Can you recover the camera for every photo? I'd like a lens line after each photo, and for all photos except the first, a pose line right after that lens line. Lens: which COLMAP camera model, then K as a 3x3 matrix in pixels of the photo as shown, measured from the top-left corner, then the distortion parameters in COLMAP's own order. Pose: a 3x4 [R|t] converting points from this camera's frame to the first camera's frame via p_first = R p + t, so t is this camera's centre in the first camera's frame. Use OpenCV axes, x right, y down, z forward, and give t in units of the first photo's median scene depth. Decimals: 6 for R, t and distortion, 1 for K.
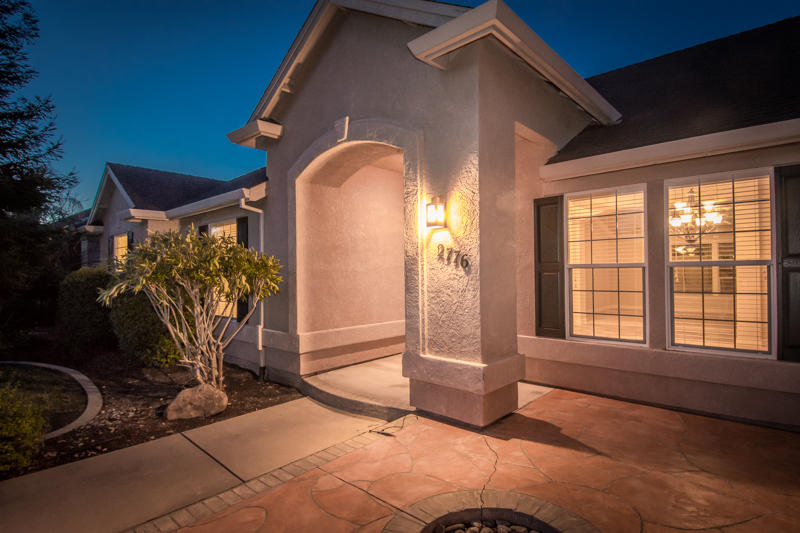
lens RADIAL K [[414.1, 0, 395.8], [0, 414.1, 267.6], [0, 0, 1]] dist [0.041930, -0.047394]
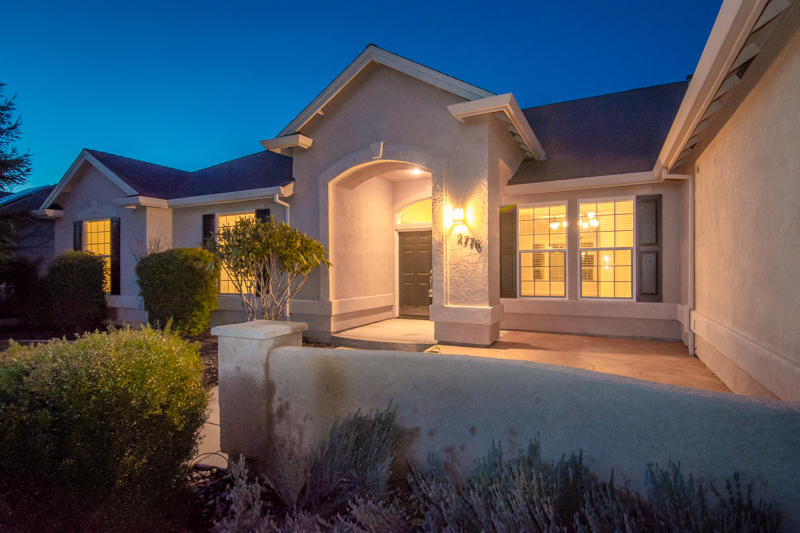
lens RADIAL K [[414.1, 0, 395.8], [0, 414.1, 267.6], [0, 0, 1]] dist [0.041930, -0.047394]
pose [[0.962004, 0.005178, 0.272985, -0.496475], [-0.007452, 0.999946, 0.007292, 0.055701], [-0.272932, -0.009049, 0.961991, -0.398331]]
